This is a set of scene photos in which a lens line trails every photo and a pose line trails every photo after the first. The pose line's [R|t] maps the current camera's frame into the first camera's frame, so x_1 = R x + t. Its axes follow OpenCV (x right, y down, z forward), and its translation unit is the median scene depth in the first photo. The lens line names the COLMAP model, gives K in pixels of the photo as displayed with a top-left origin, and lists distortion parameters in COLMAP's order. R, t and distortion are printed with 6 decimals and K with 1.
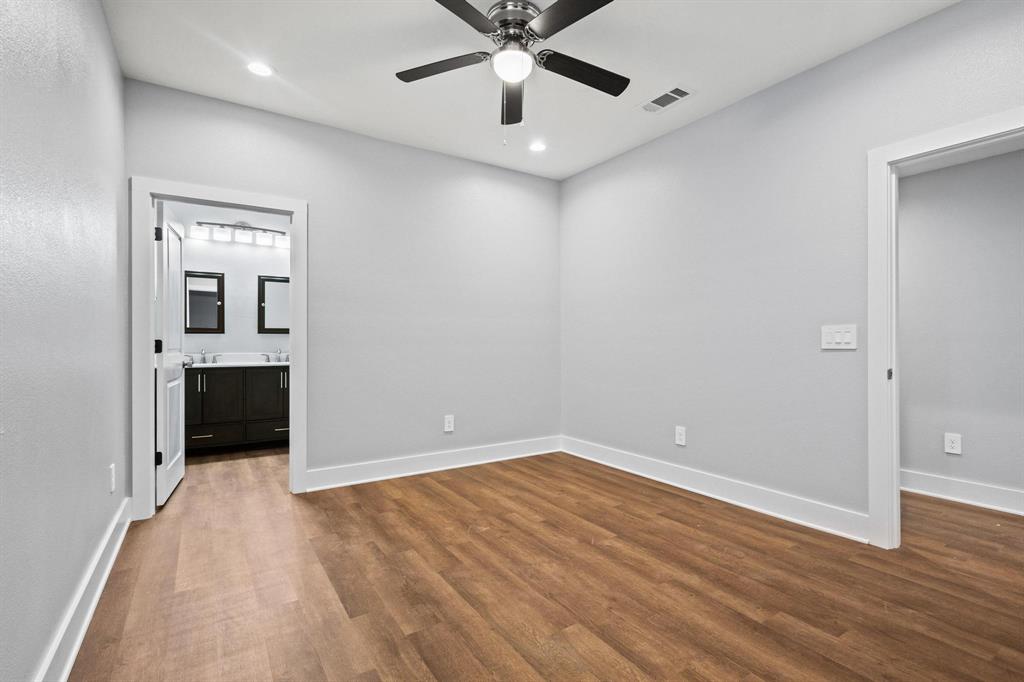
lens RADIAL K [[472.4, 0, 513.0], [0, 472.4, 340.9], [0, 0, 1]] dist [0.005489, -0.000489]
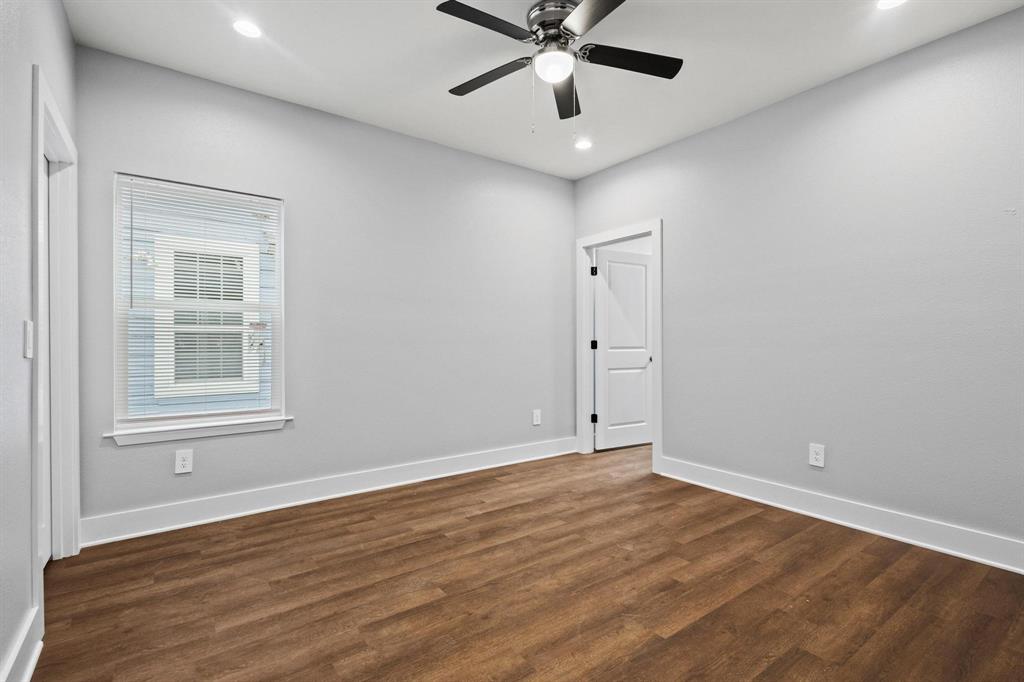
lens RADIAL K [[472.4, 0, 513.0], [0, 472.4, 340.9], [0, 0, 1]] dist [0.005489, -0.000489]
pose [[0.055925, 0.002404, -0.998432, 0.841750], [-0.000391, 0.999997, 0.002386, -0.003815], [0.998435, 0.000257, 0.055926, 0.731973]]
